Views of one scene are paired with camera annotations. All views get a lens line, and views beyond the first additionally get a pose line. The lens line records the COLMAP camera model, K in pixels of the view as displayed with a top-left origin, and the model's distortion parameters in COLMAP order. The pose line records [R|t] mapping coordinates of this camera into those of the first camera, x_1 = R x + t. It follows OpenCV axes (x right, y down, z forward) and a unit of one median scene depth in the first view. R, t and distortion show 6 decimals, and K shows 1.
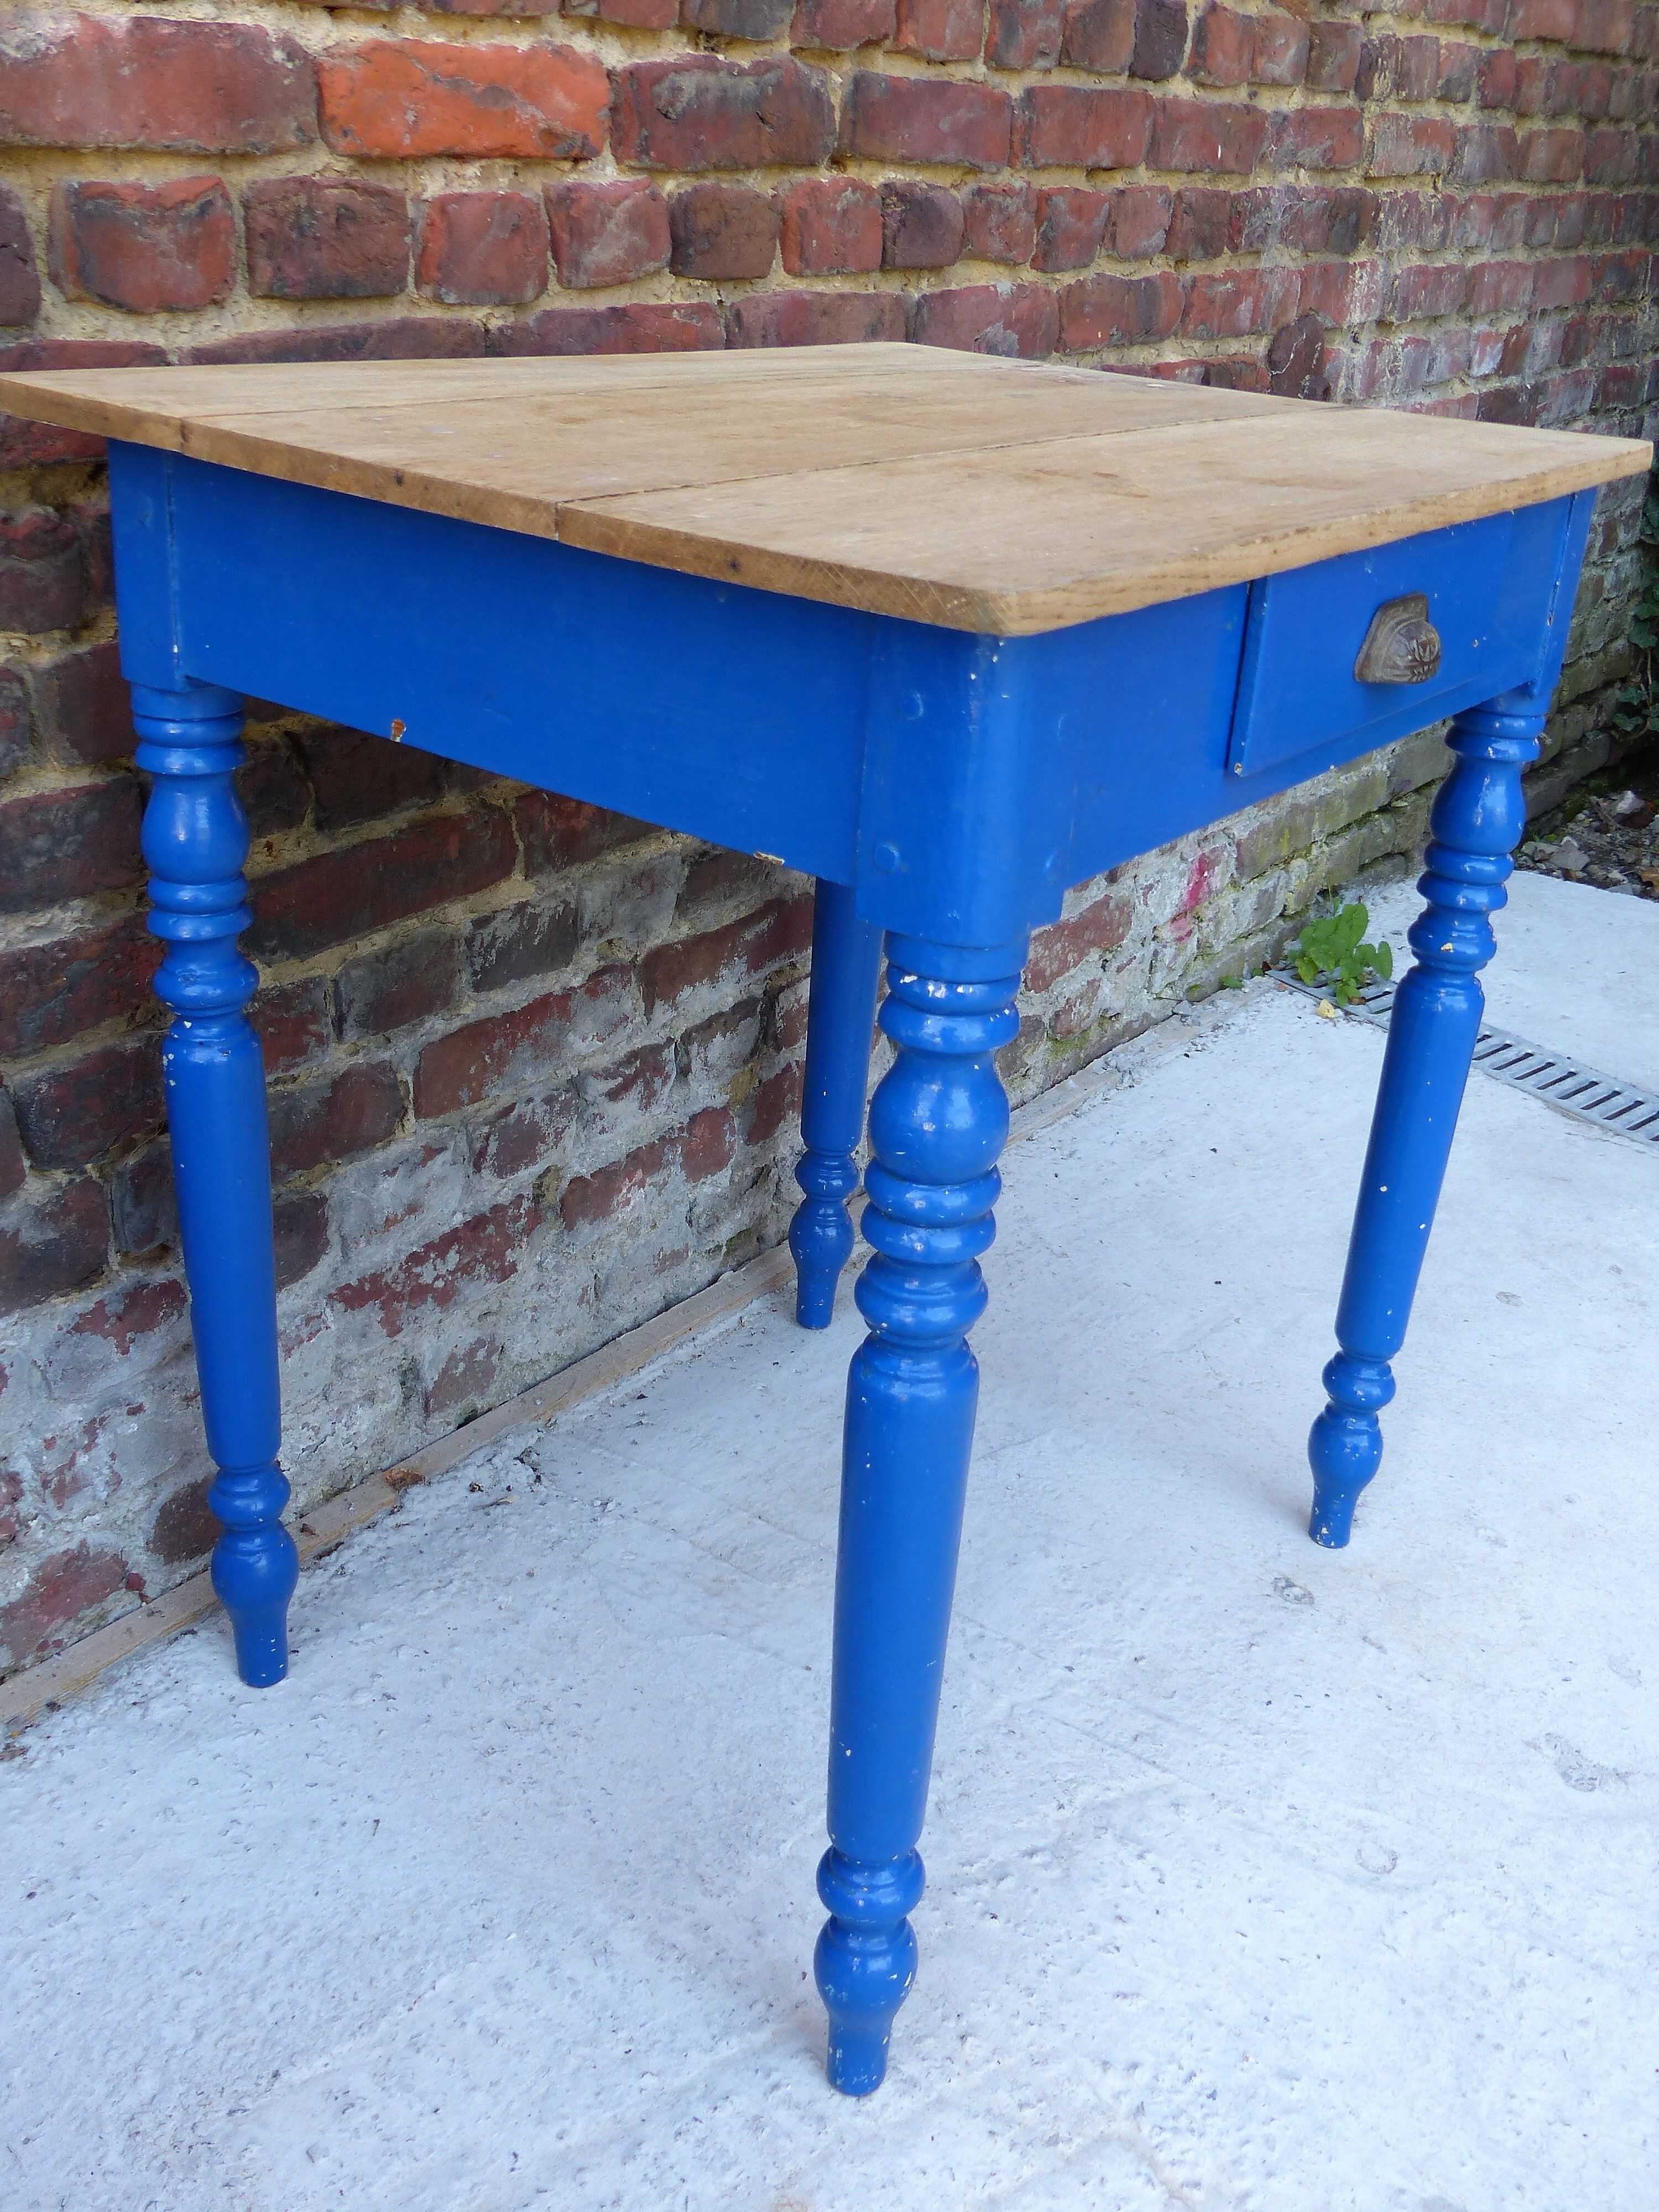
lens RADIAL K [[2106.7, 0, 844.4], [0, 2106.7, 1095.3], [0, 0, 1]] dist [-0.034716, 0.000000]
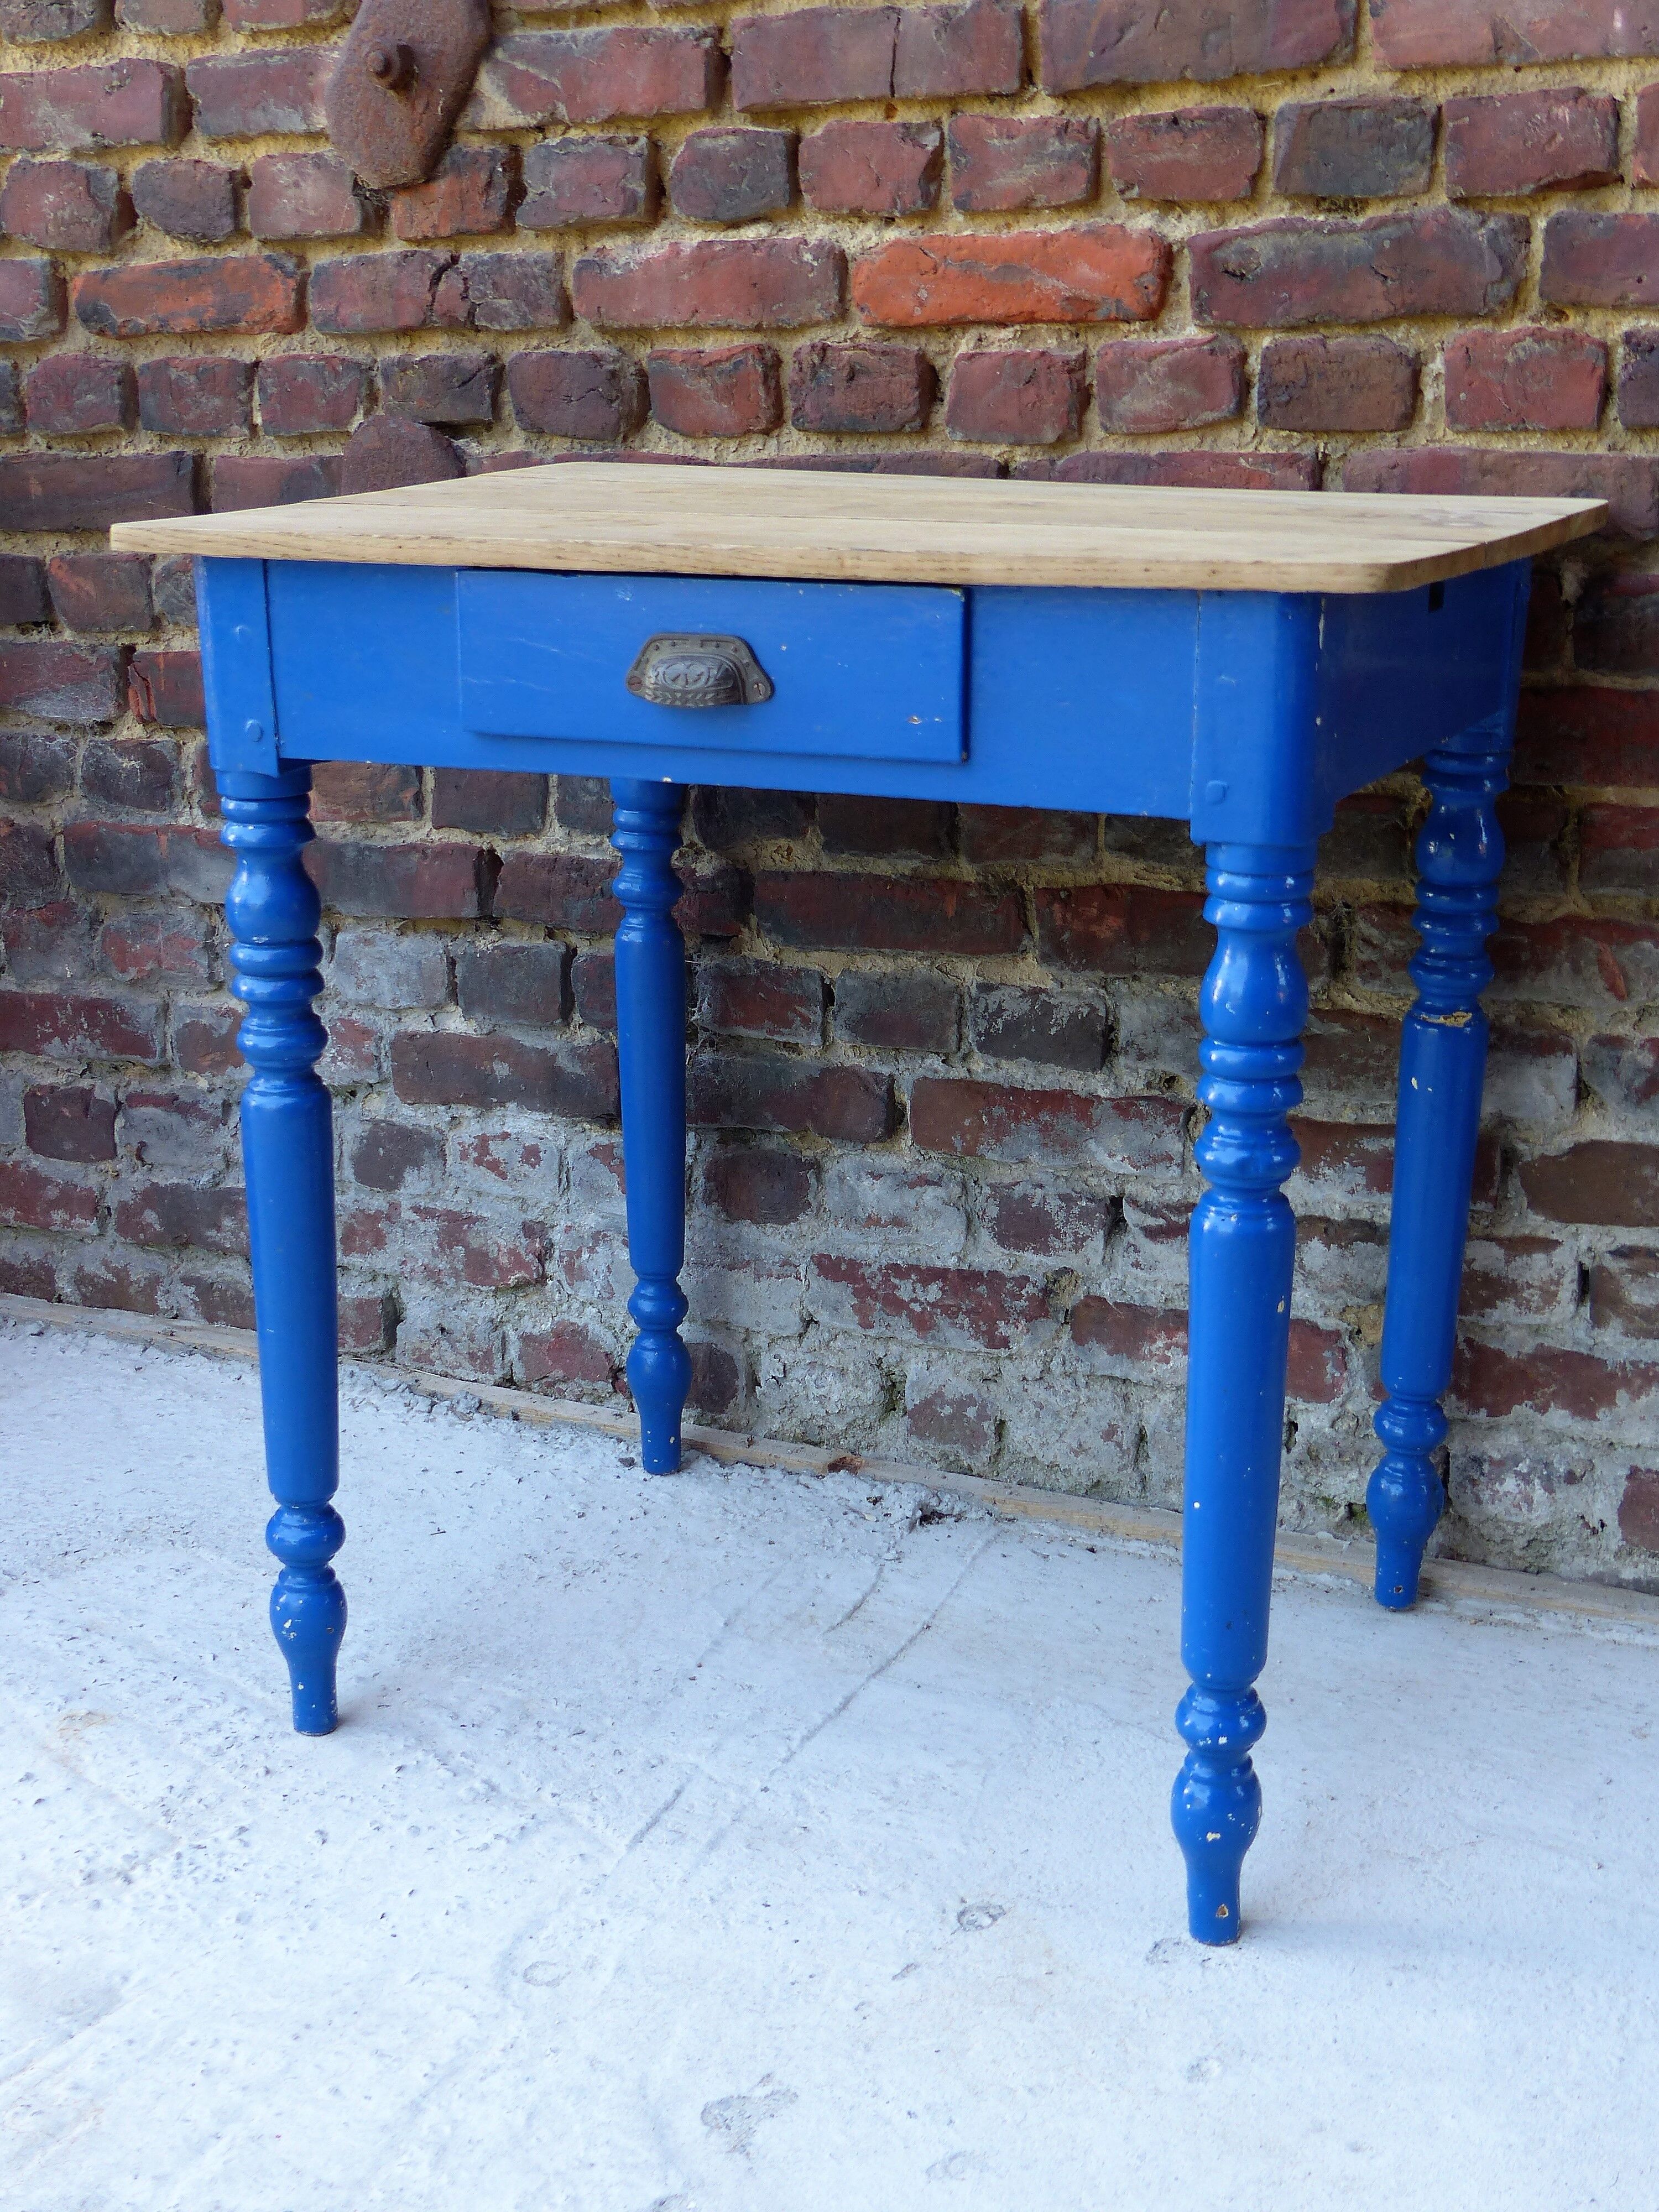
lens RADIAL K [[2819.2, 0, 849.9], [0, 2819.2, 1085.5], [0, 0, 1]] dist [-0.017255, 0.000000]
pose [[0.204501, 0.192812, -0.959689, 1.254101], [-0.394975, 0.913306, 0.099327, -0.156150], [0.895642, 0.358741, 0.262928, 0.577403]]
